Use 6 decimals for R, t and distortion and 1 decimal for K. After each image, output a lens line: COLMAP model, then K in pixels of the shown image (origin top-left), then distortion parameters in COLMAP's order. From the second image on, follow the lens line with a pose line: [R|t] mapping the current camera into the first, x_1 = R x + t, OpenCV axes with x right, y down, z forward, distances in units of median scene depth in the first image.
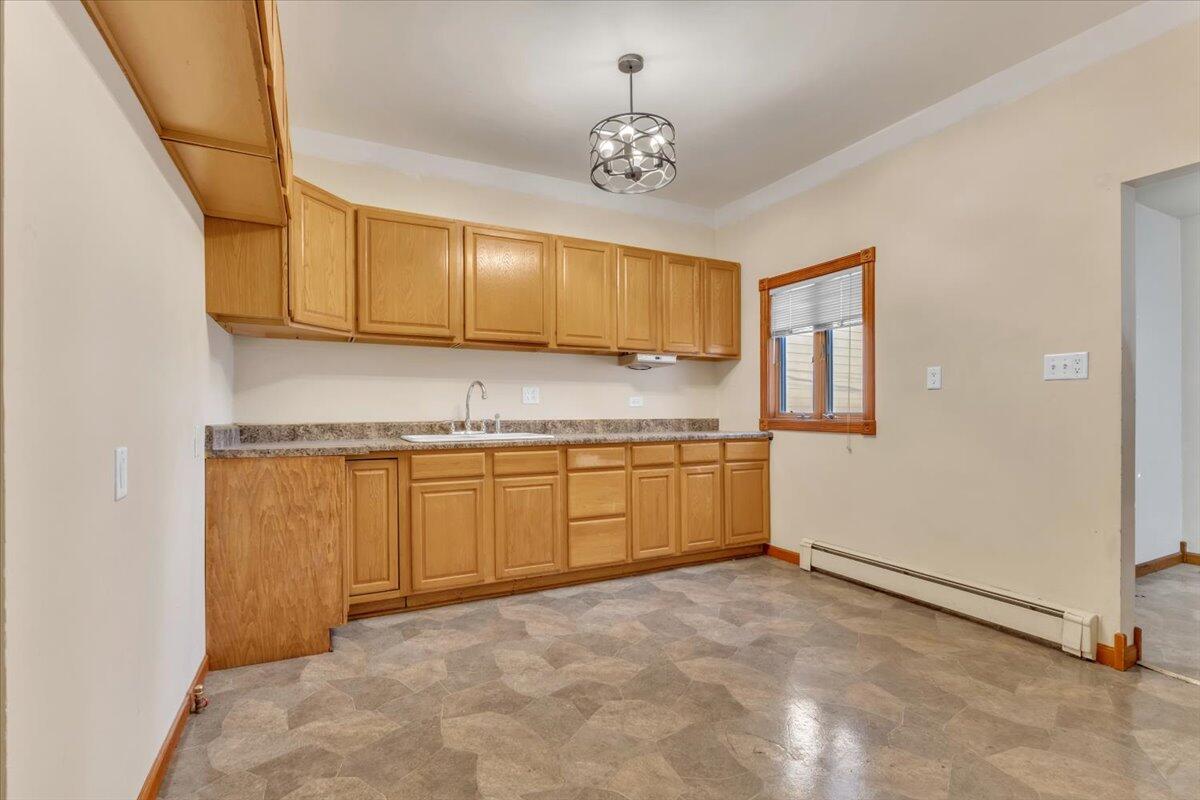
lens RADIAL K [[561.0, 0, 600.7], [0, 561.0, 405.5], [0, 0, 1]] dist [0.000800, 0.000126]
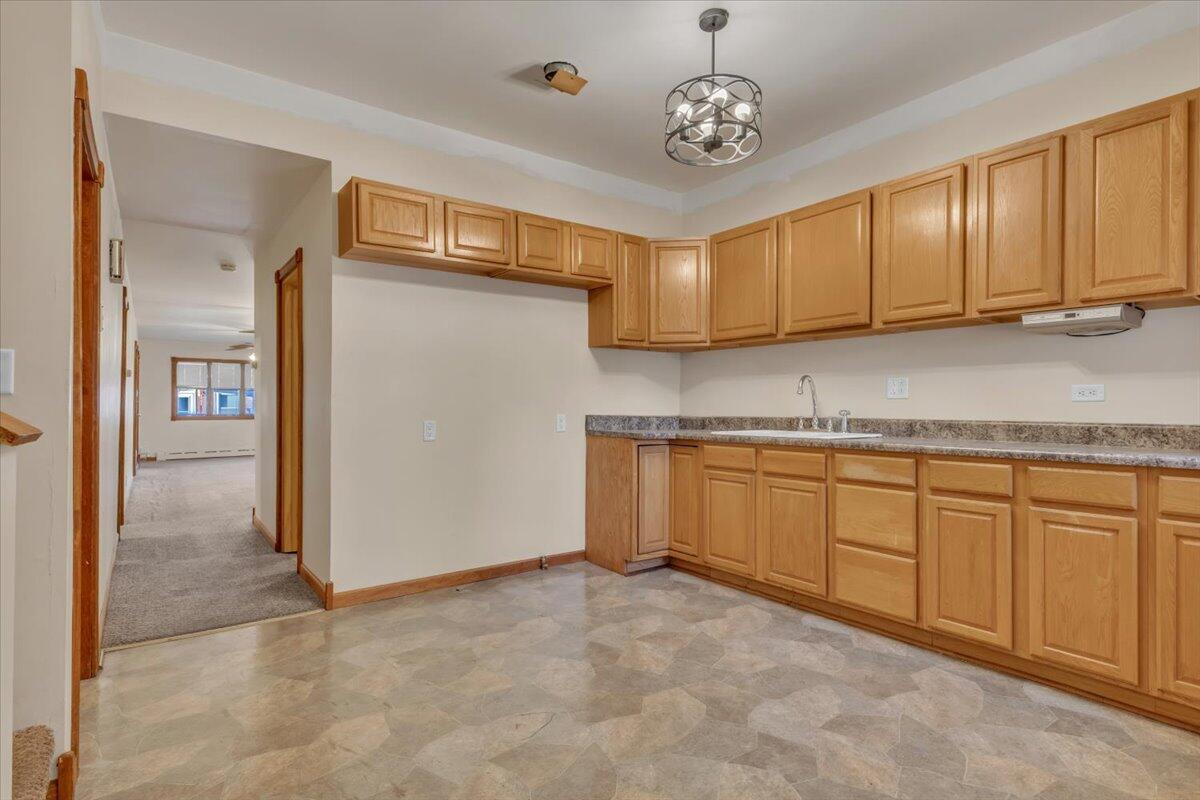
lens RADIAL K [[620.6, 0, 600.0], [0, 620.6, 400.0], [0, 0, 1]] dist [0.019049, 0.000011]
pose [[0.154394, -0.007992, -0.987977, 0.782501], [0.006183, 0.999956, -0.007122, 0.003276], [0.987990, -0.005009, 0.154436, 0.512927]]
